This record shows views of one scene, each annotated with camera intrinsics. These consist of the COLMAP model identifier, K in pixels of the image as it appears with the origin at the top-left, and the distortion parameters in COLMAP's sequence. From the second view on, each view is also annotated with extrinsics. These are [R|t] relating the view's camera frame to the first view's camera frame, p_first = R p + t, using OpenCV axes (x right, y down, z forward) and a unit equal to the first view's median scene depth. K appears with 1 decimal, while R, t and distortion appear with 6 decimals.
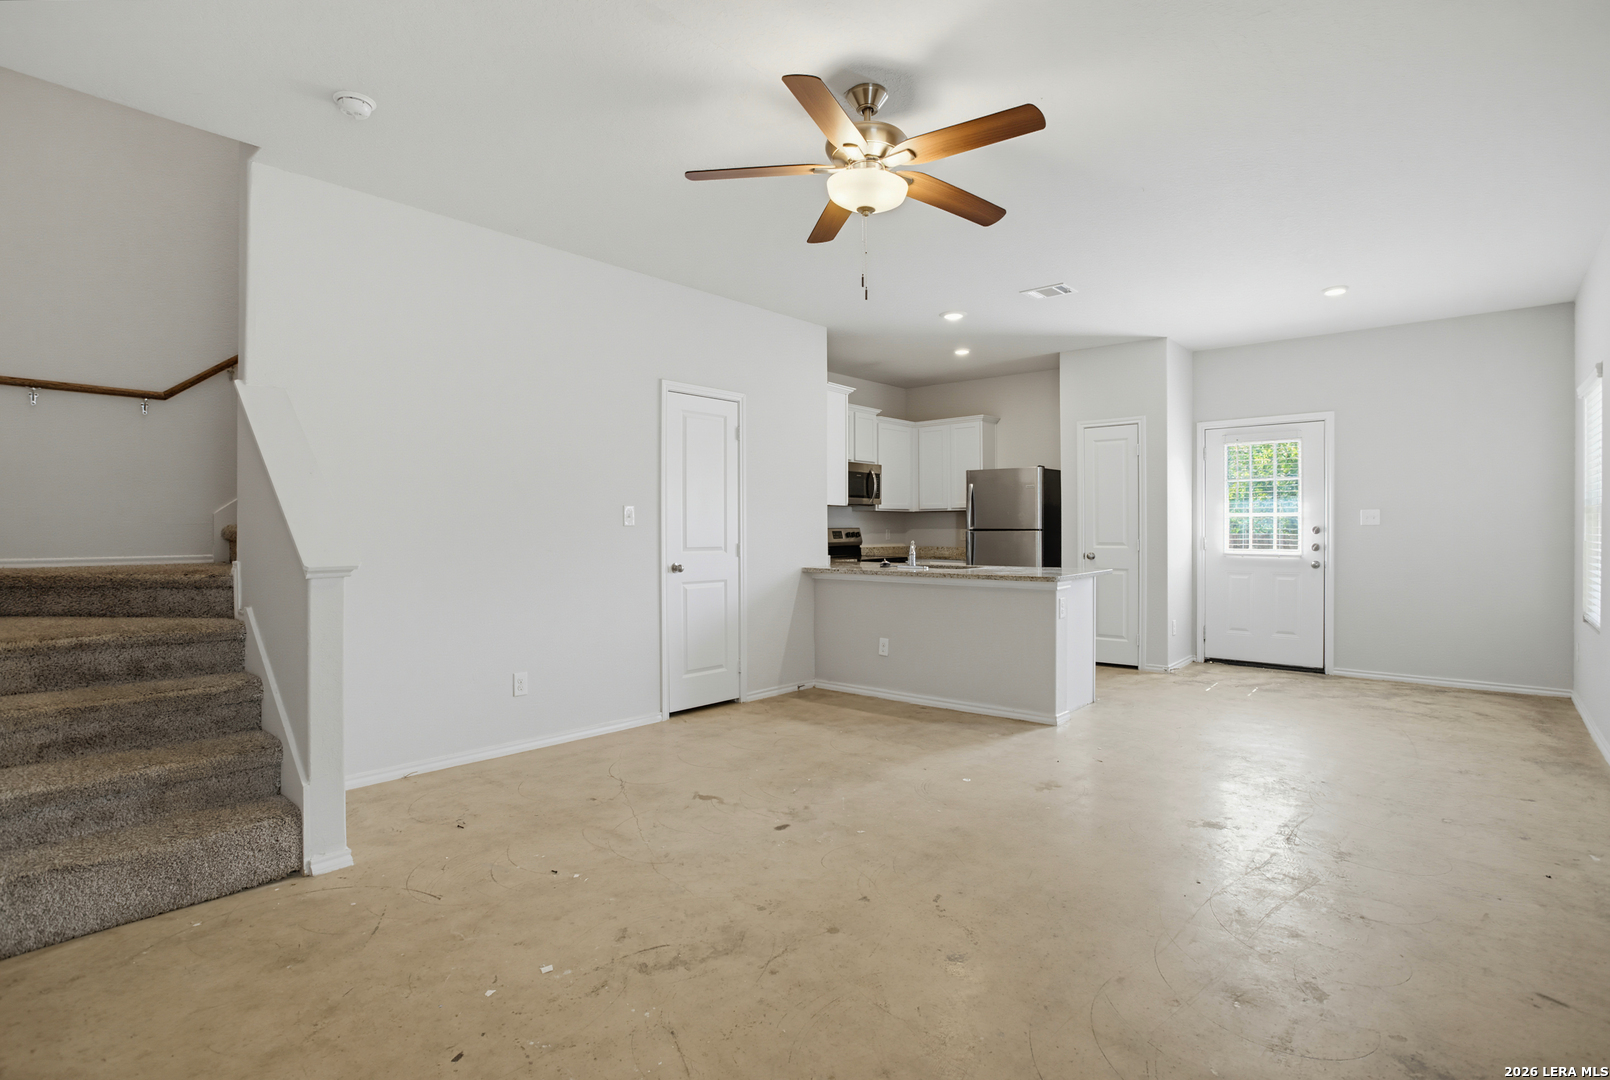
lens RADIAL K [[789.3, 0, 803.3], [0, 789.3, 532.5], [0, 0, 1]] dist [-0.075425, 0.033833]
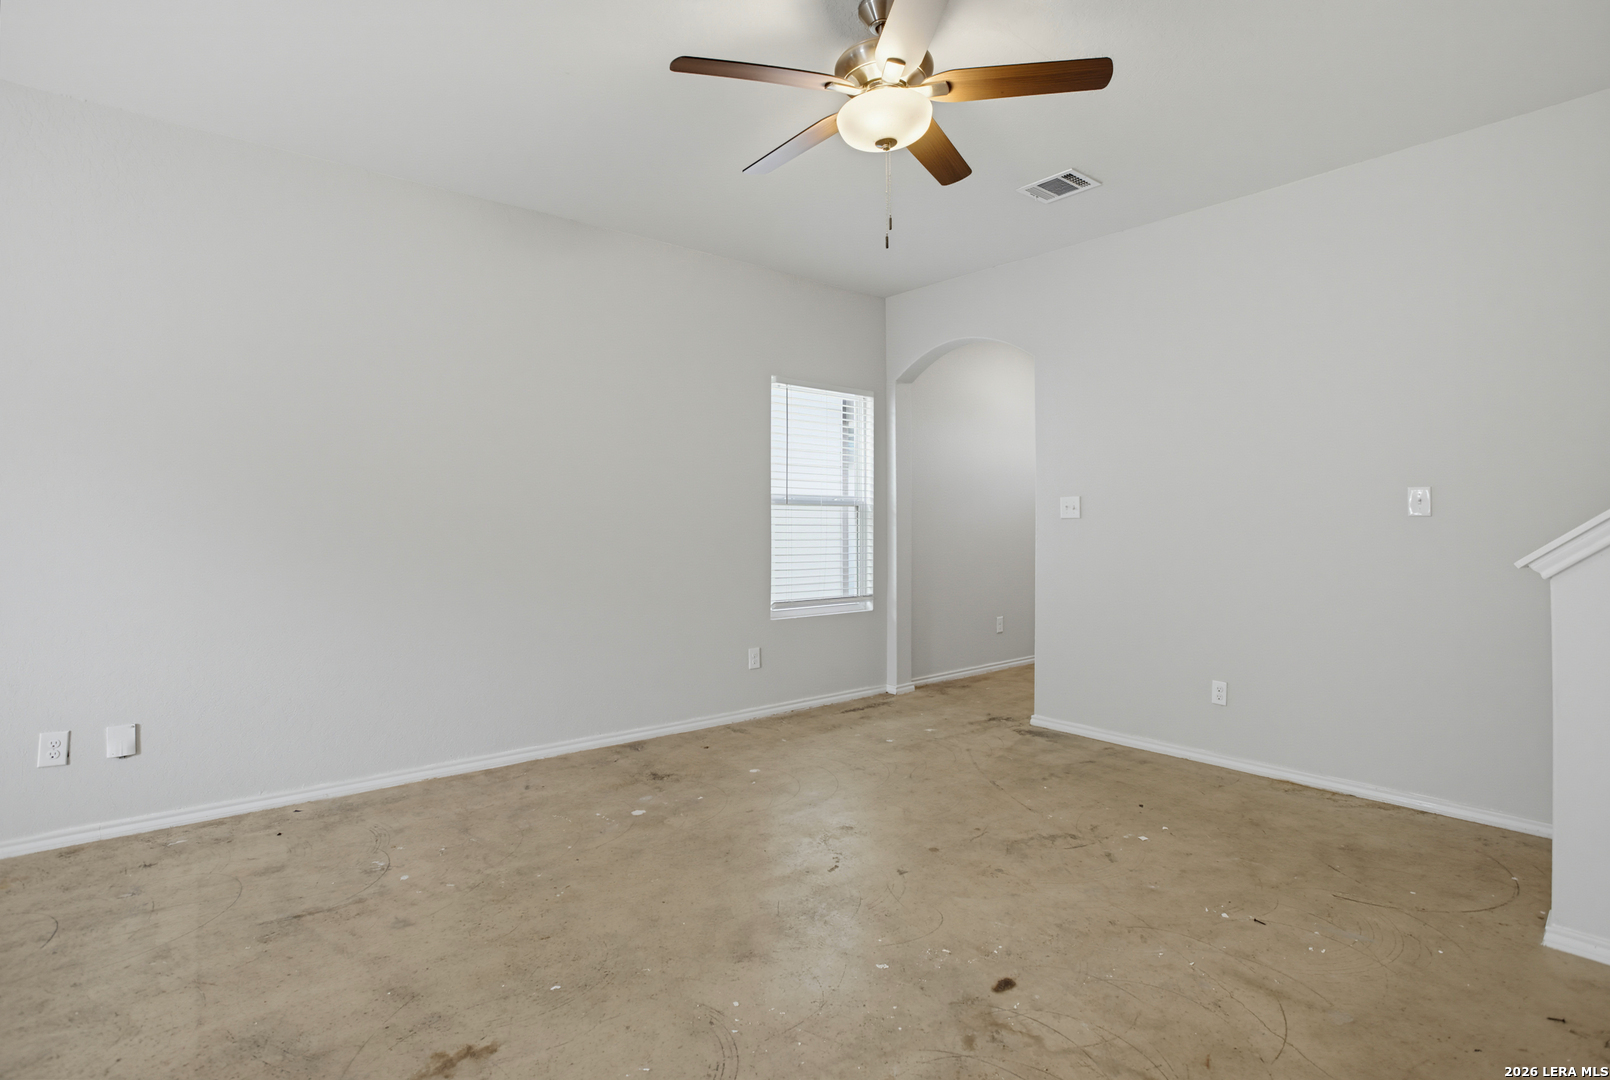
lens RADIAL K [[789.3, 0, 803.3], [0, 789.3, 532.5], [0, 0, 1]] dist [-0.075425, 0.033833]
pose [[-0.987537, 0.003020, 0.157356, 0.017312], [0.004338, 0.999958, 0.008032, 0.000401], [-0.157326, 0.008614, -0.987509, 0.819781]]
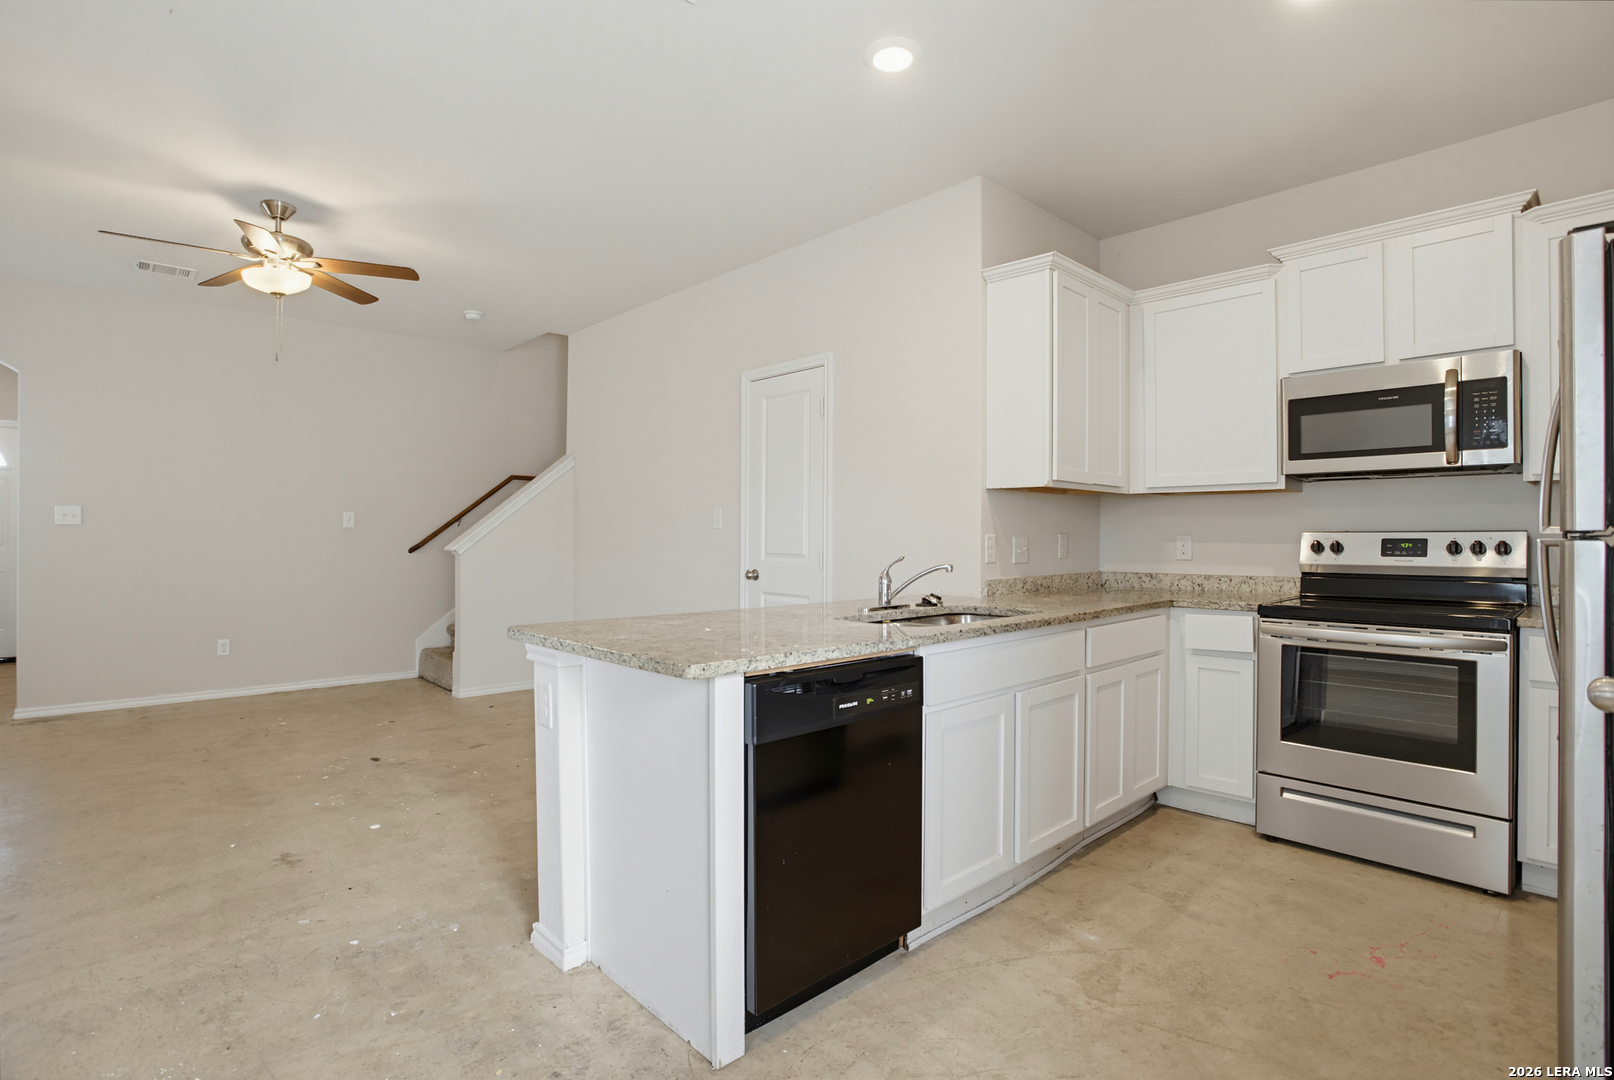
lens RADIAL K [[791.3, 0, 805.3], [0, 791.3, 532.5], [0, 0, 1]] dist [-0.075425, 0.033833]
pose [[-0.099252, -0.001083, -0.995062, 0.589351], [-0.007161, 0.999974, -0.000374, -0.003196], [0.995037, 0.007088, -0.099258, 0.916384]]
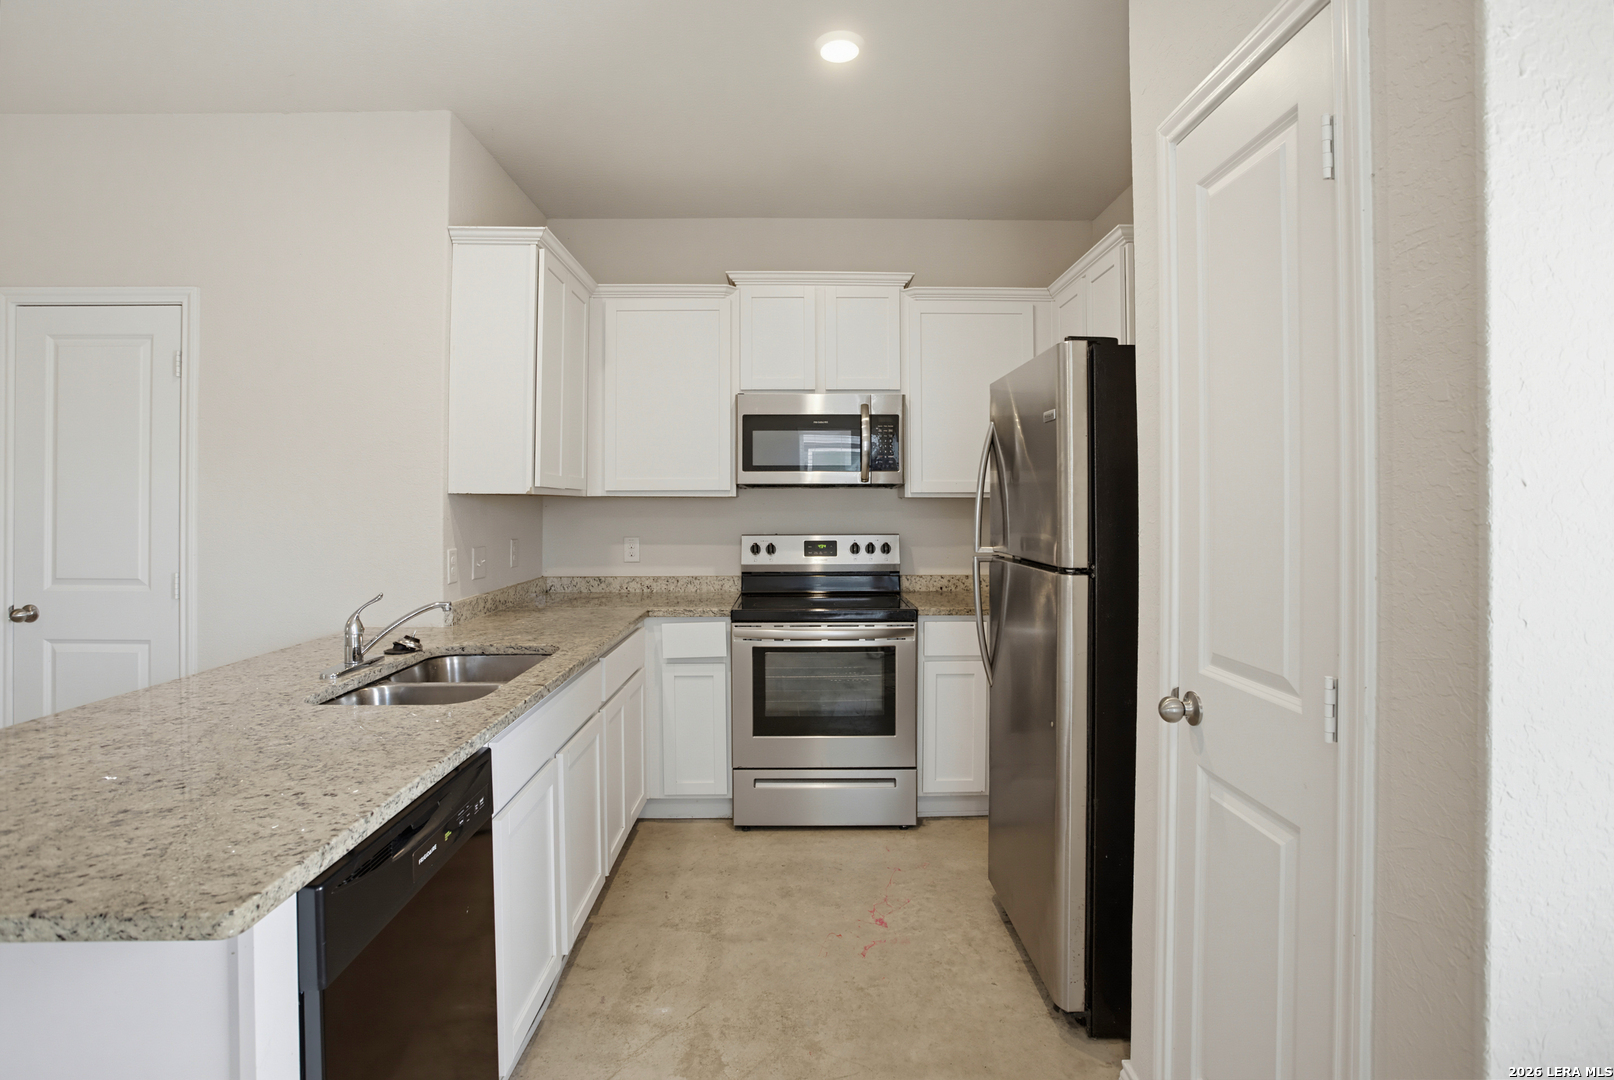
lens RADIAL K [[795.1, 0, 808.2], [0, 795.1, 500.8], [0, 0, 1]] dist [-0.072096, 0.031975]
pose [[0.668552, -0.000516, -0.743665, 0.501870], [-0.005739, 0.999966, -0.005854, -0.029230], [0.743643, 0.008182, 0.668527, 0.839699]]
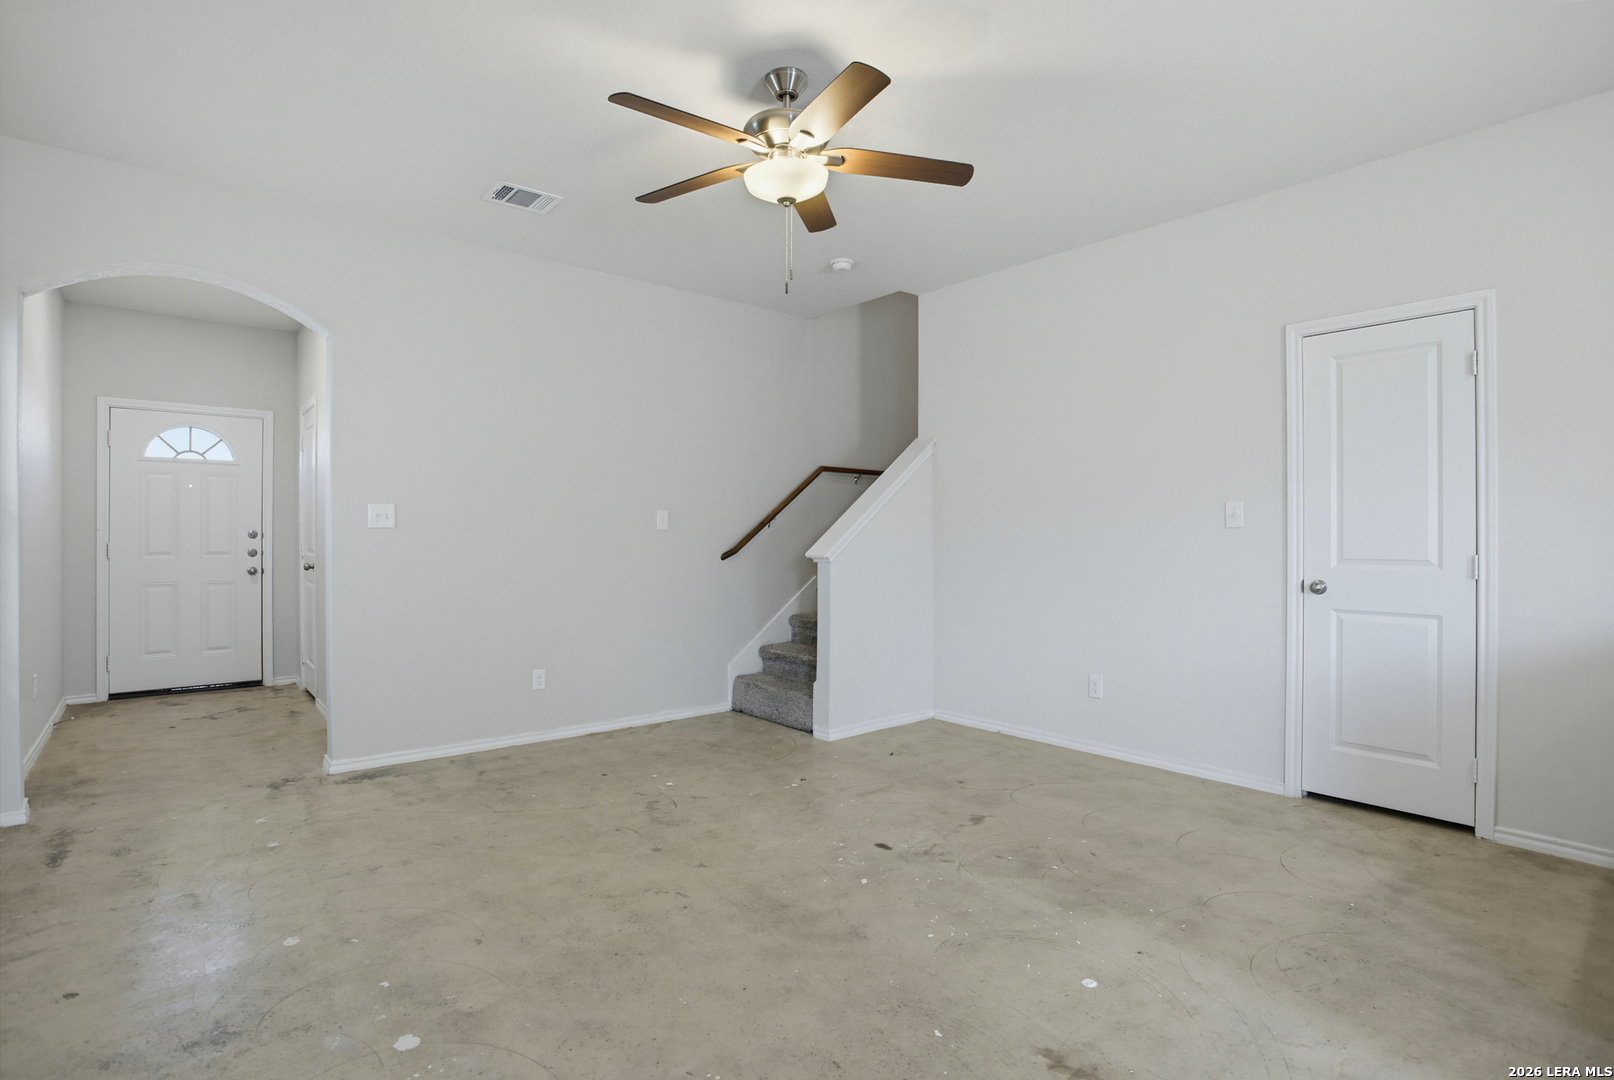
lens RADIAL K [[791.3, 0, 805.3], [0, 791.3, 532.5], [0, 0, 1]] dist [-0.075425, 0.033833]
pose [[-0.149795, -0.001626, -0.988716, 0.462462], [-0.000628, 0.999999, -0.001549, -0.001531], [0.988717, 0.000388, -0.149796, 0.522887]]
